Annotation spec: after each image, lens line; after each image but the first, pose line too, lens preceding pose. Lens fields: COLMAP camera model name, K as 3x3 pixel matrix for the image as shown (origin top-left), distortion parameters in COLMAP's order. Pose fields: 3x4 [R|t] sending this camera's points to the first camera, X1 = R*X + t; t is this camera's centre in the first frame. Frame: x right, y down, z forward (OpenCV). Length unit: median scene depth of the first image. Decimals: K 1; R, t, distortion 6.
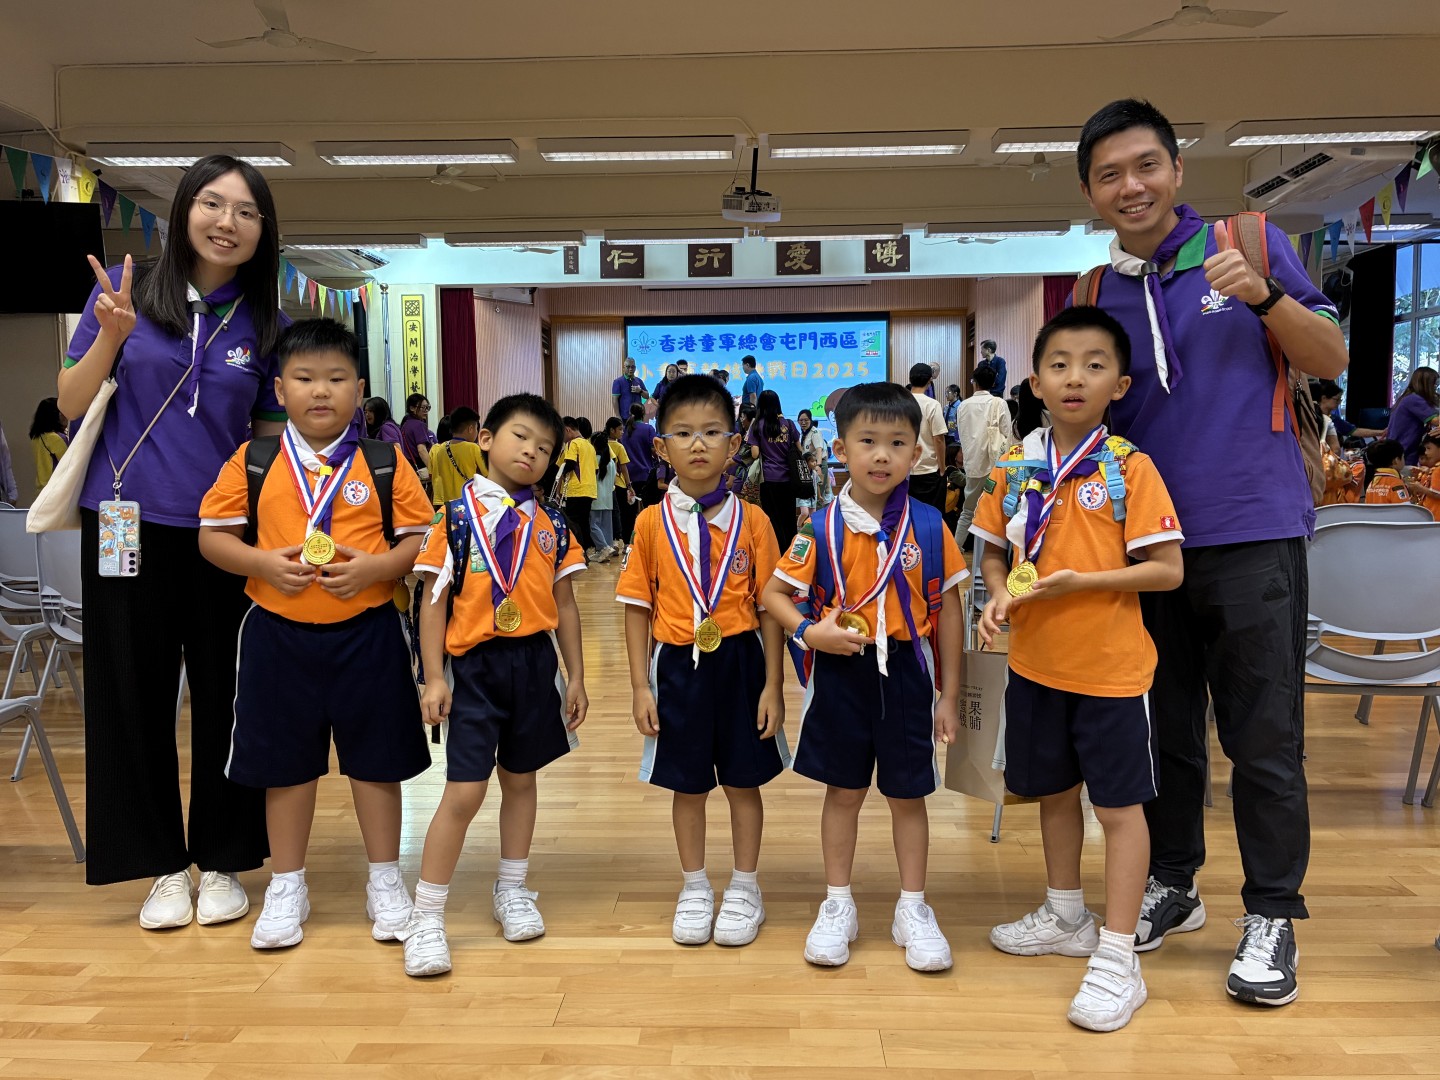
lens RADIAL K [[1149.9, 0, 720.0], [0, 1149.9, 540.0], [0, 0, 1]] dist [0.067847, 0.000166]
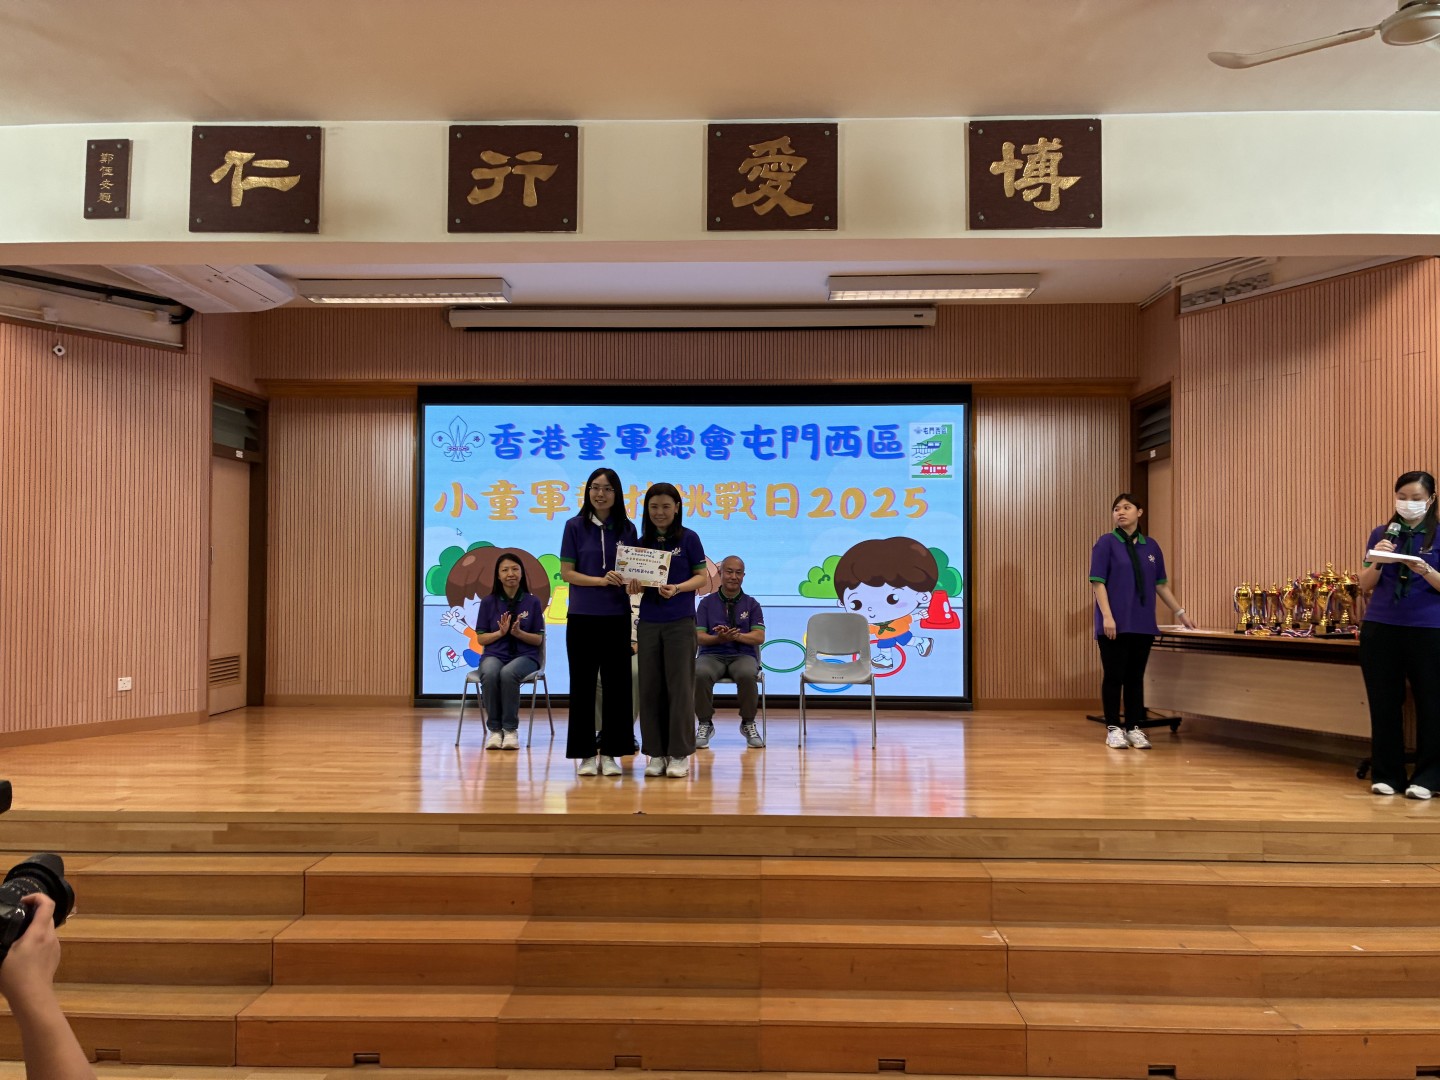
lens RADIAL K [[1113.7, 0, 724.5], [0, 1113.7, 542.2], [0, 0, 1]] dist [0.028725, -0.003319]
pose [[0.999831, 0.017469, 0.005777, 0.053066], [-0.016796, 0.994742, -0.101023, -0.103743], [-0.007511, 0.100909, 0.994867, 0.672660]]
